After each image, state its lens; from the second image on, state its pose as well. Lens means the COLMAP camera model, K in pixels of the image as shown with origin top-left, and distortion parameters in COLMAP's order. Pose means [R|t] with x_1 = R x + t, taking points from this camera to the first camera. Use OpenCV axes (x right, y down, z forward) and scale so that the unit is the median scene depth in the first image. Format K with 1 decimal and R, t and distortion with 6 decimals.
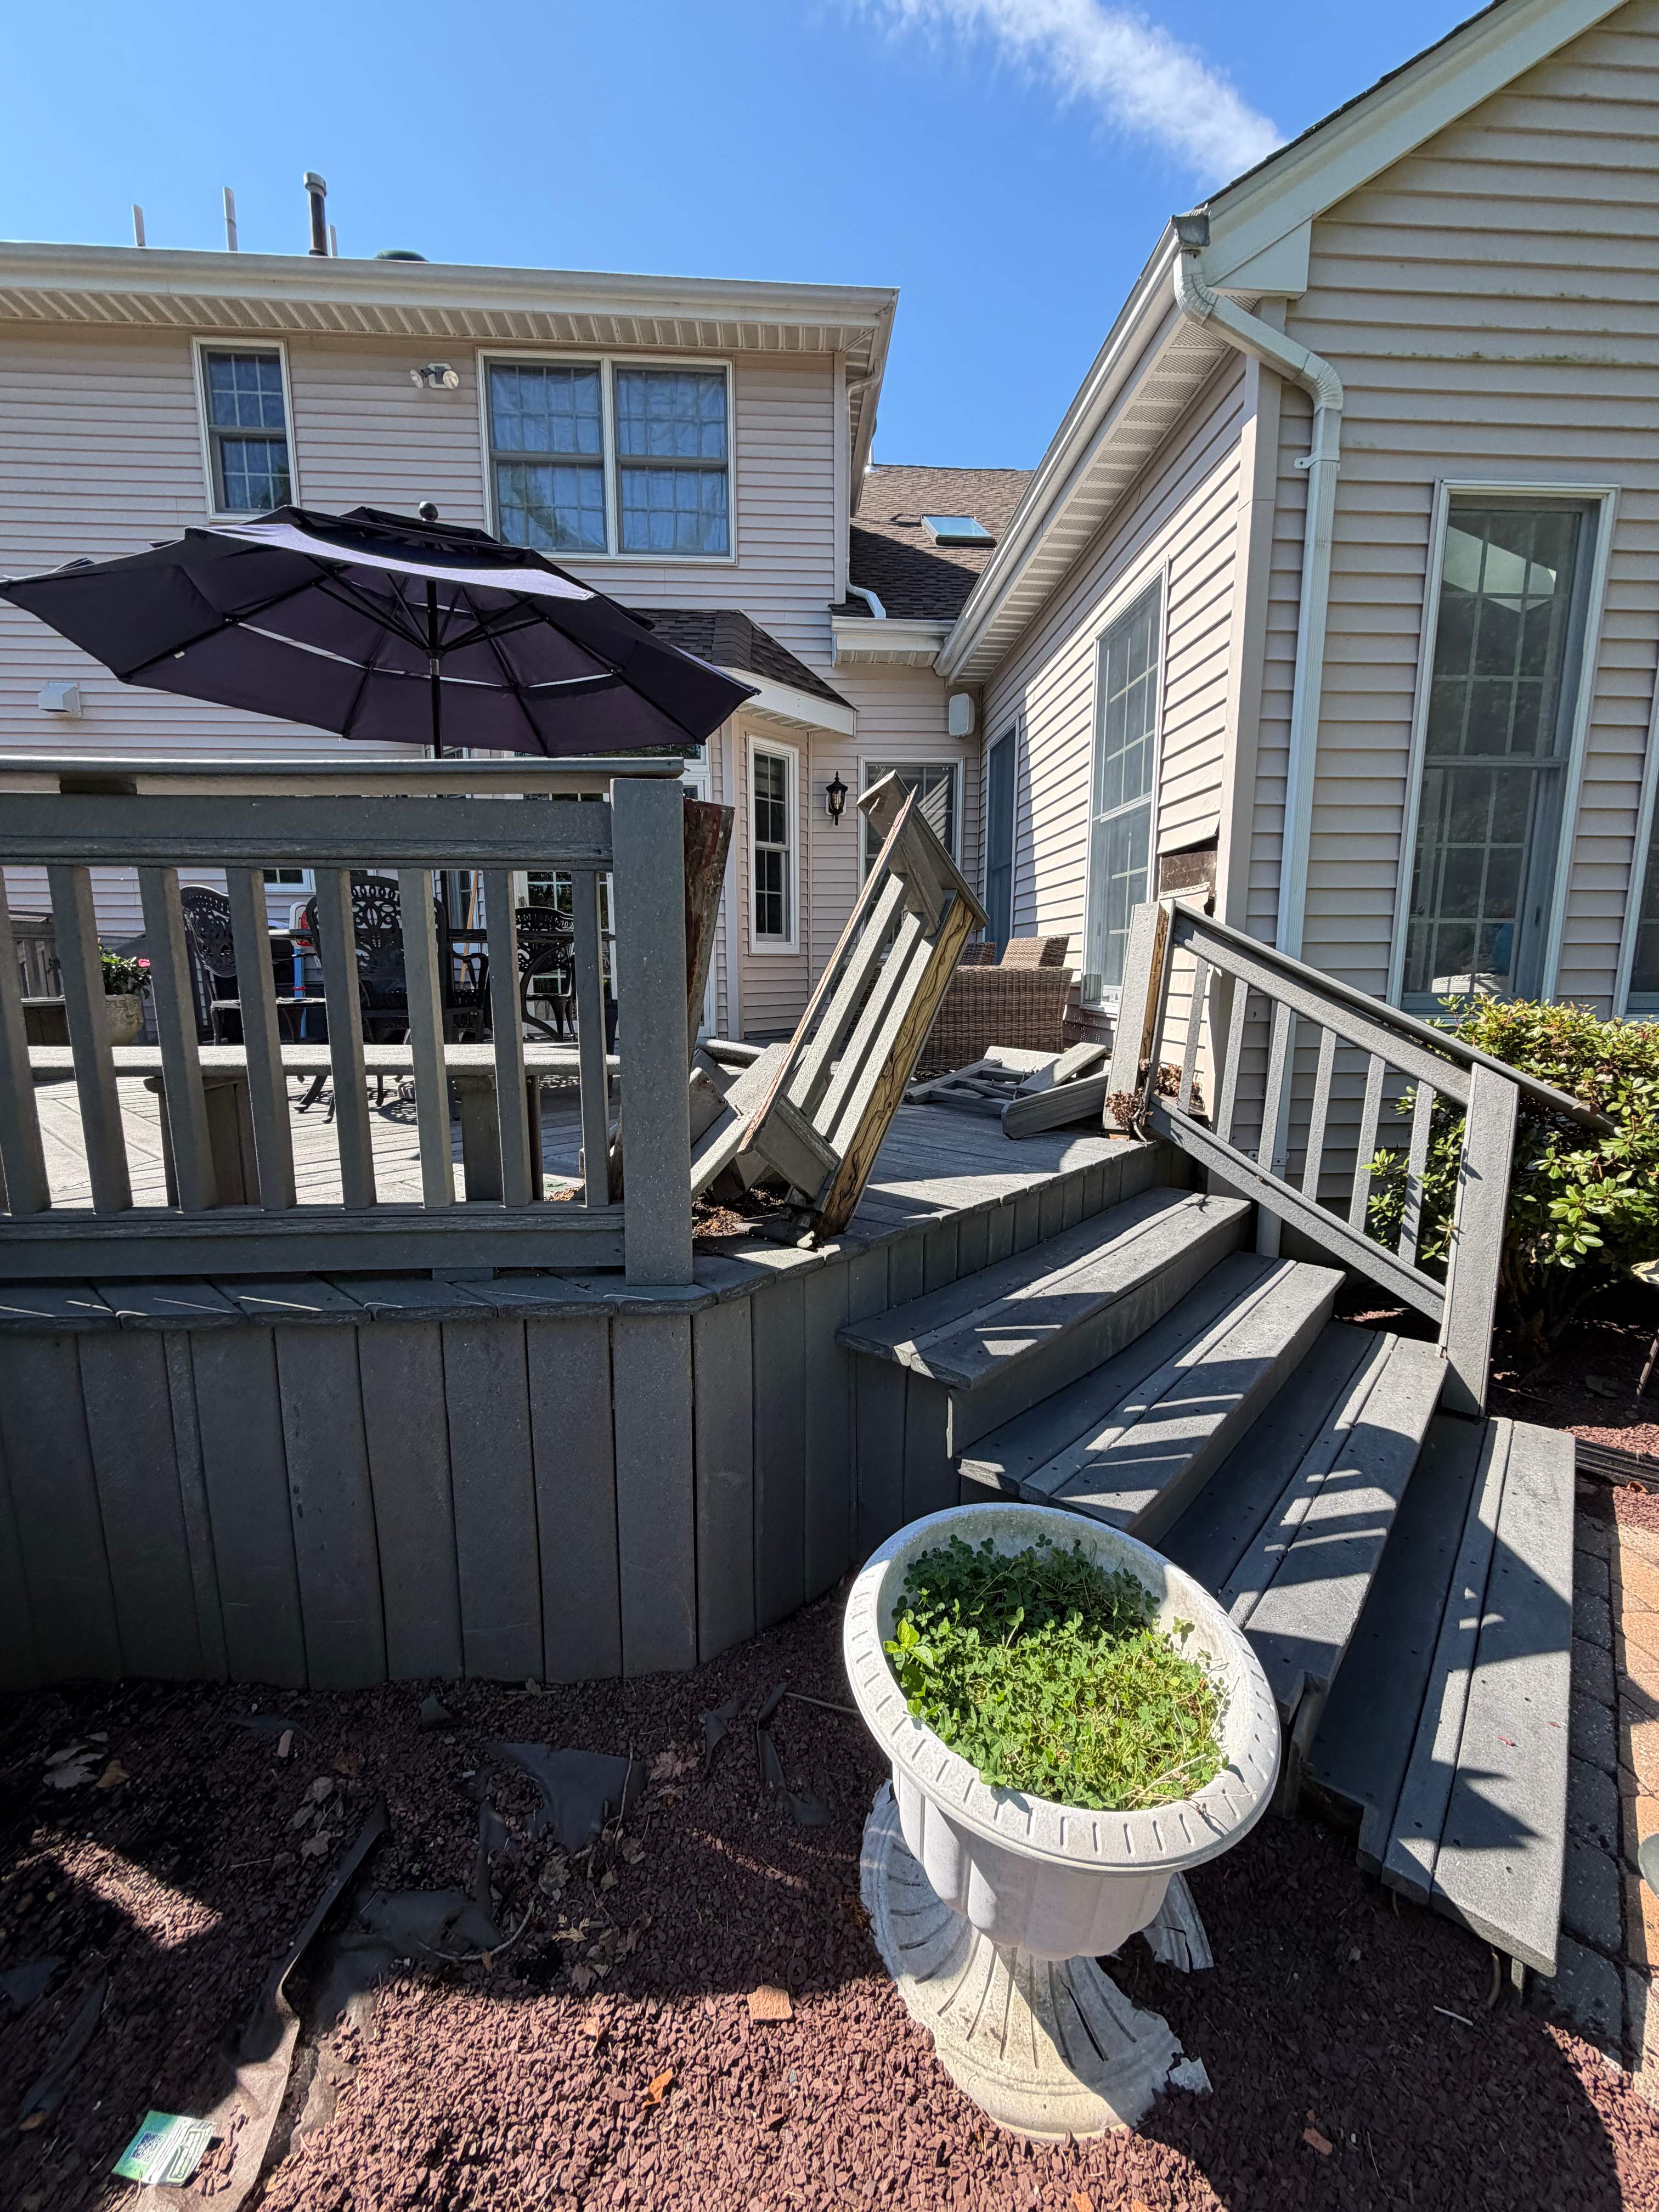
lens RADIAL K [[885.6, 0, 816.3], [0, 885.6, 1093.3], [0, 0, 1]] dist [0.012822, 0.000257]
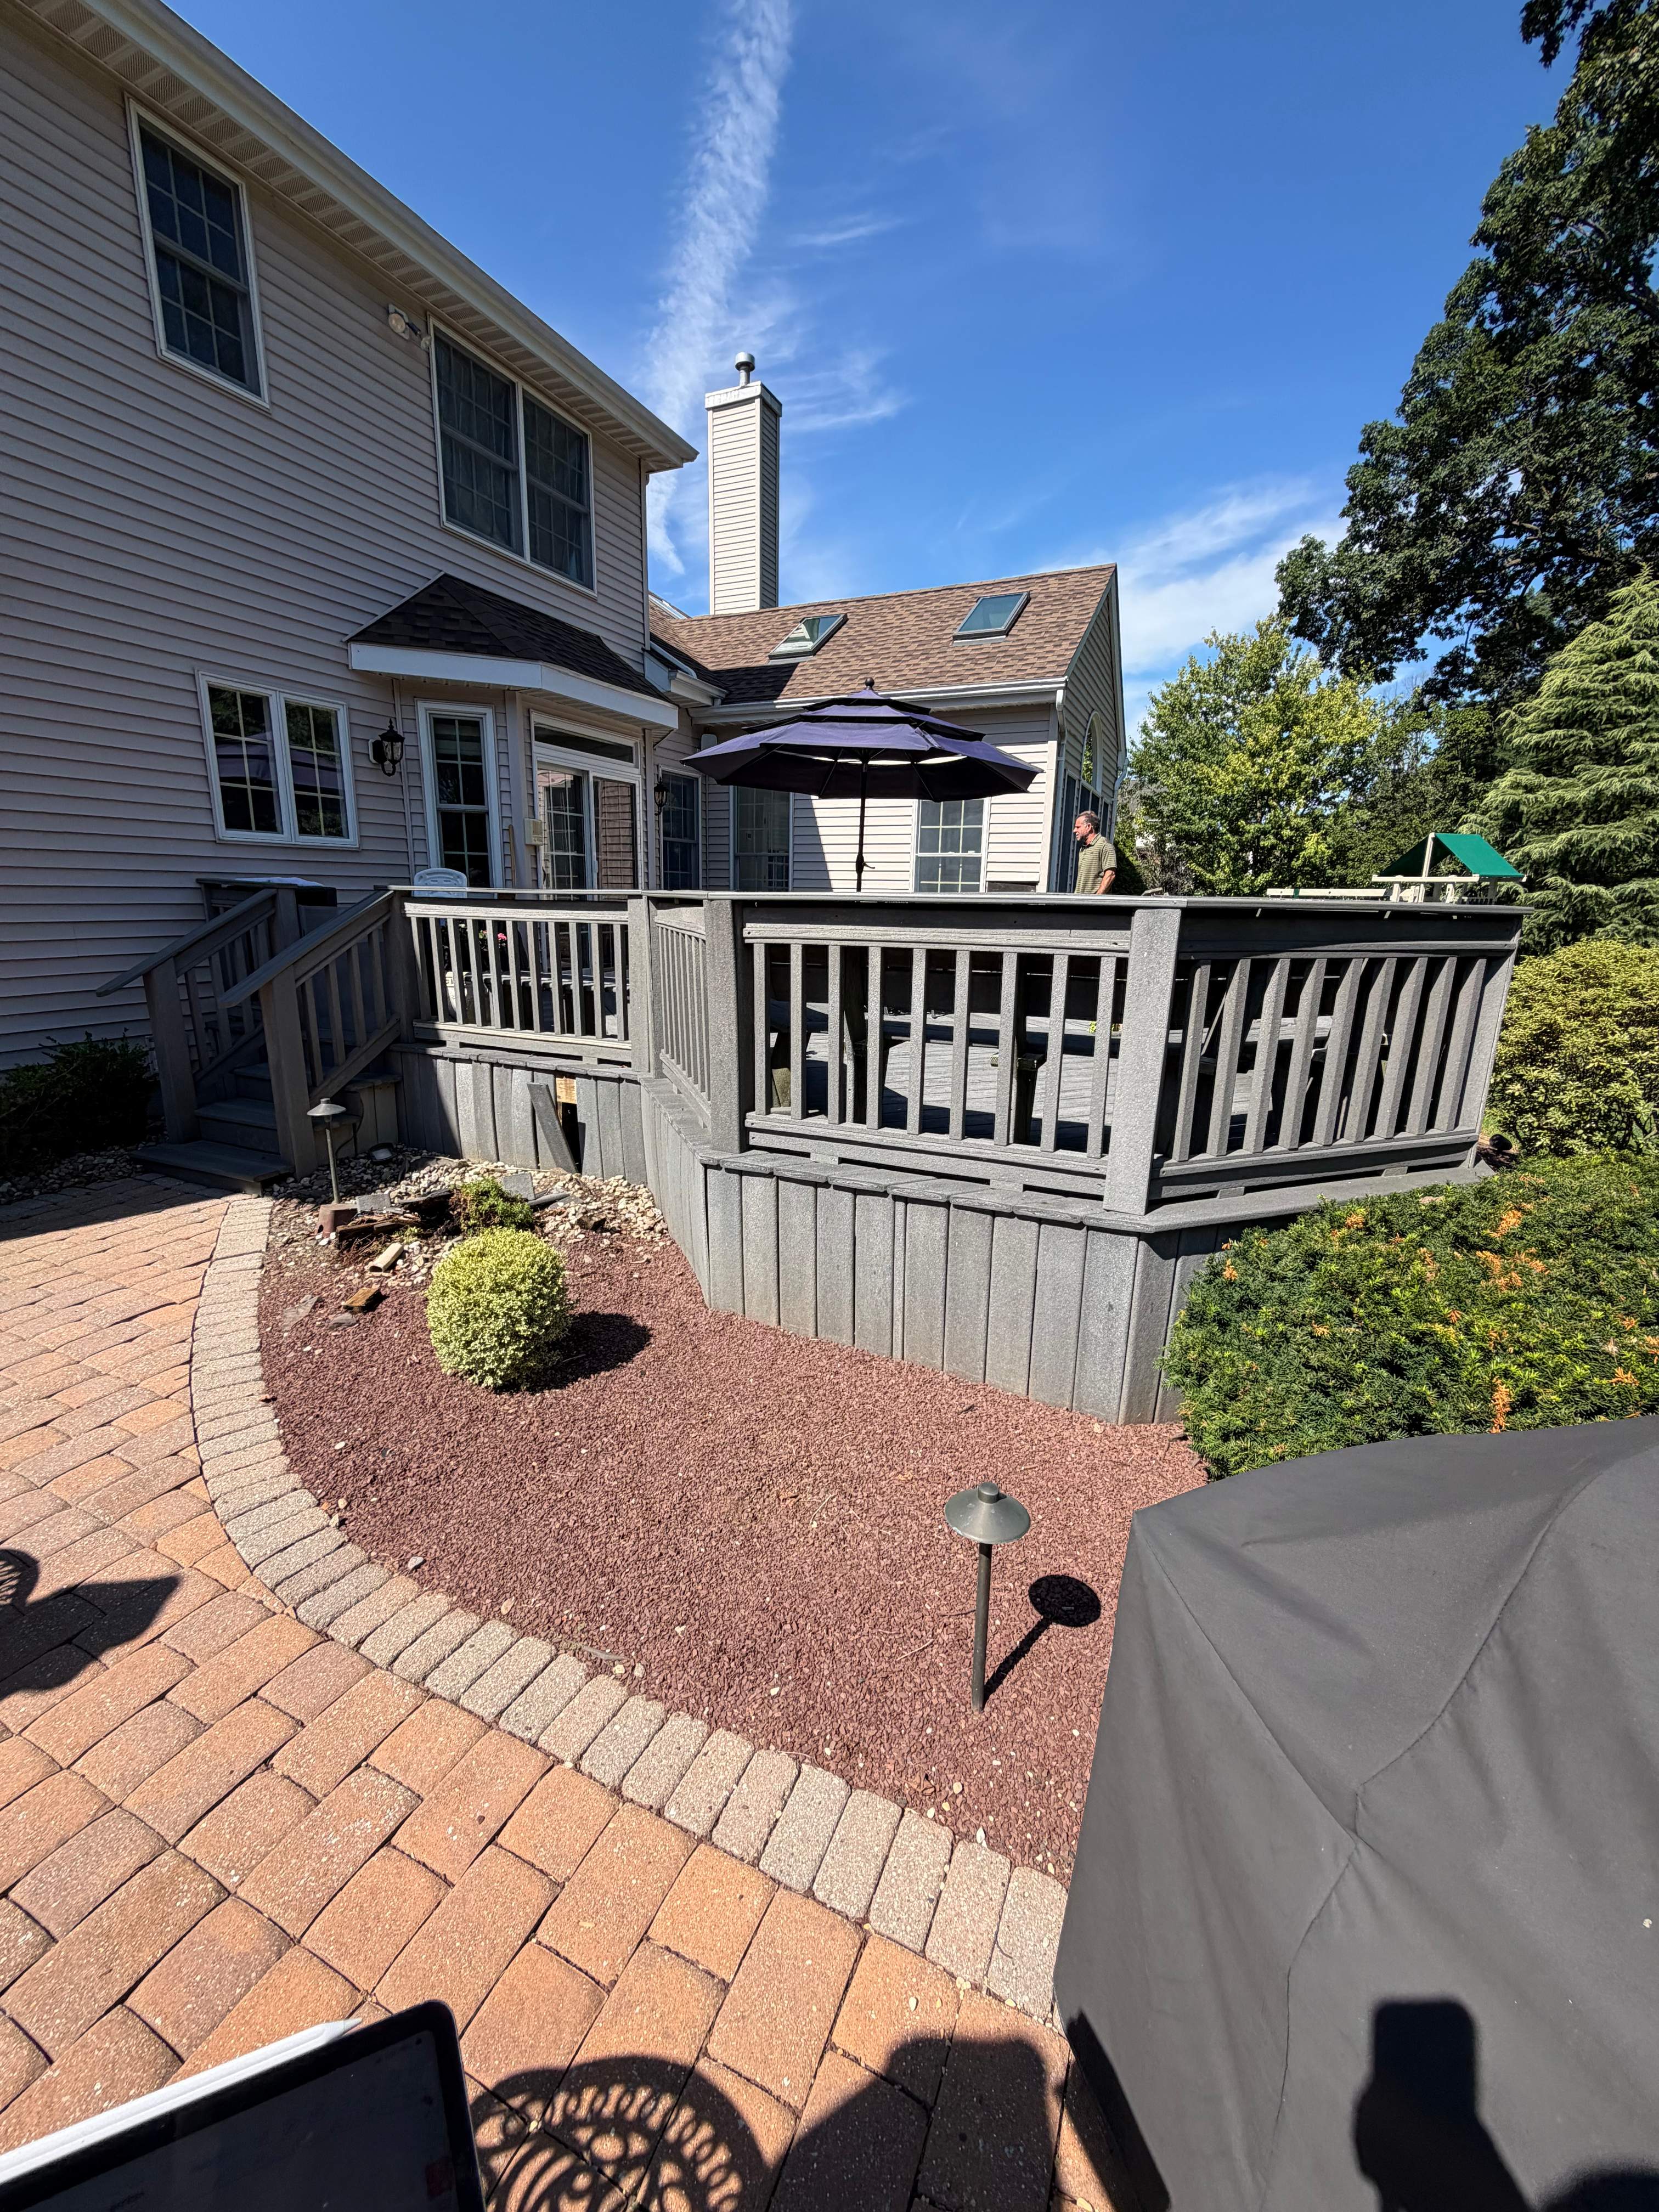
lens RADIAL K [[889.3, 0, 844.8], [0, 889.3, 1090.4], [0, 0, 1]] dist [0.003219, 0.000641]
pose [[0.455776, -0.183107, 0.871057, -1.180269], [0.099183, 0.982965, 0.154734, -0.072924], [-0.884551, 0.015870, 0.466173, 0.120490]]
